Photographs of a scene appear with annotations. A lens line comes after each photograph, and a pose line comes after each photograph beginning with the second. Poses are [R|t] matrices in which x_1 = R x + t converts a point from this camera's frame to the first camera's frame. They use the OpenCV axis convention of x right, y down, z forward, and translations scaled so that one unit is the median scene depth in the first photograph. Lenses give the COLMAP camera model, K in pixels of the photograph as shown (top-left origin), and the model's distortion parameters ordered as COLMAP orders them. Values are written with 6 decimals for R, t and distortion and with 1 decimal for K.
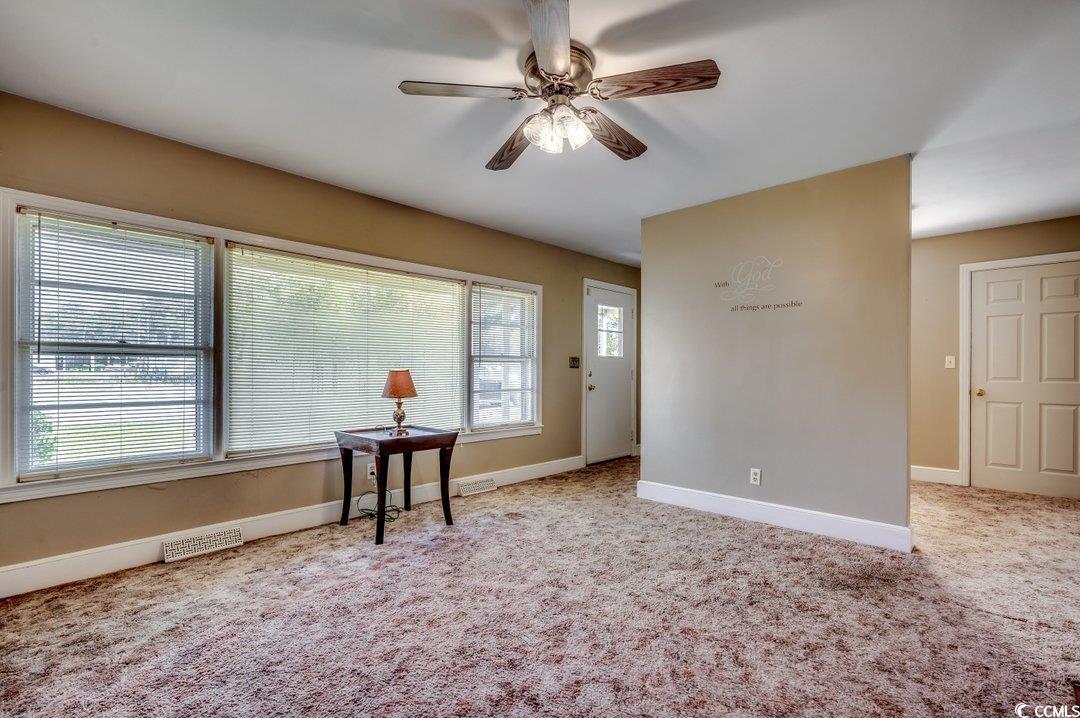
lens RADIAL K [[489.9, 0, 544.0], [0, 489.9, 373.2], [0, 0, 1]] dist [0.001321, -0.000131]
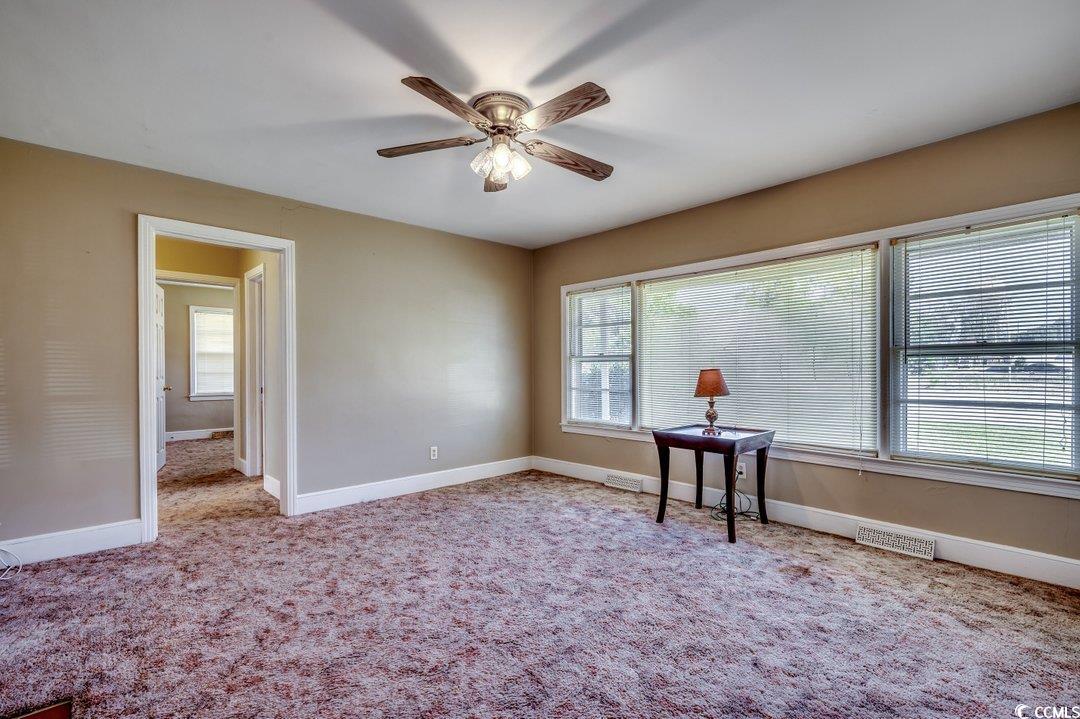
lens RADIAL K [[489.9, 0, 544.0], [0, 489.9, 373.7], [0, 0, 1]] dist [0.001321, -0.000131]
pose [[-0.065737, 0.006690, -0.997815, 0.868179], [-0.002028, 0.999975, 0.006838, -0.004815], [0.997835, 0.002473, -0.065722, 0.859815]]
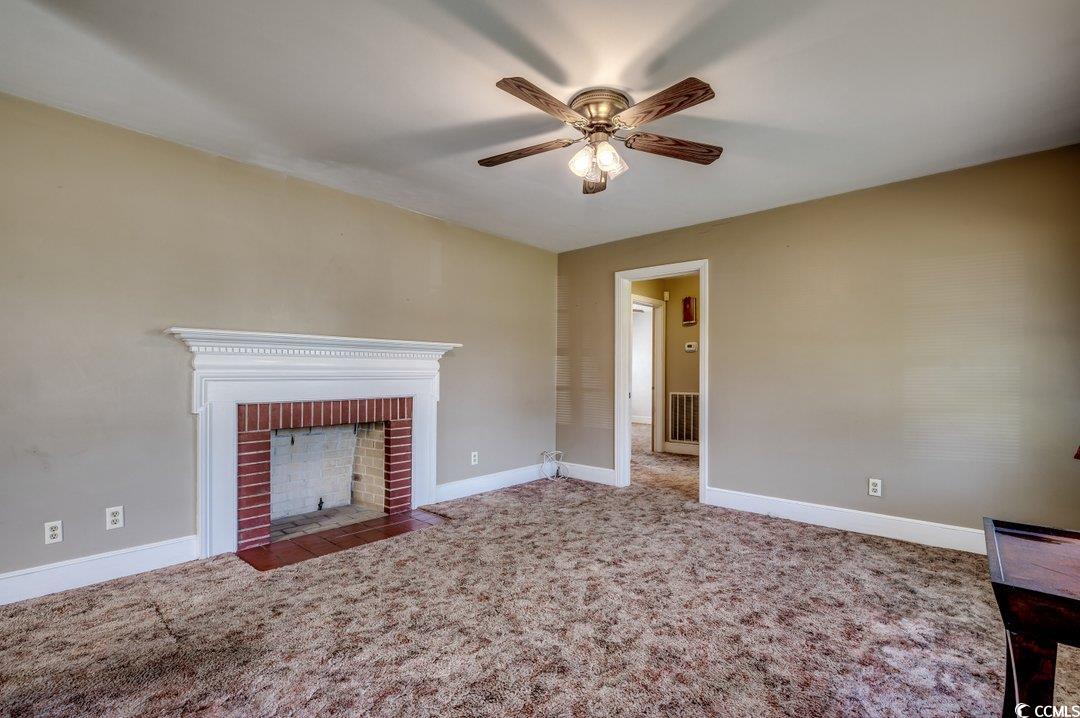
lens RADIAL K [[489.9, 0, 544.0], [0, 489.9, 373.2], [0, 0, 1]] dist [0.001321, -0.000131]
pose [[-0.999463, -0.006723, -0.032062, 0.138259], [-0.006905, 0.999961, 0.005553, -0.011641], [0.032024, 0.005772, -0.999470, 1.557184]]
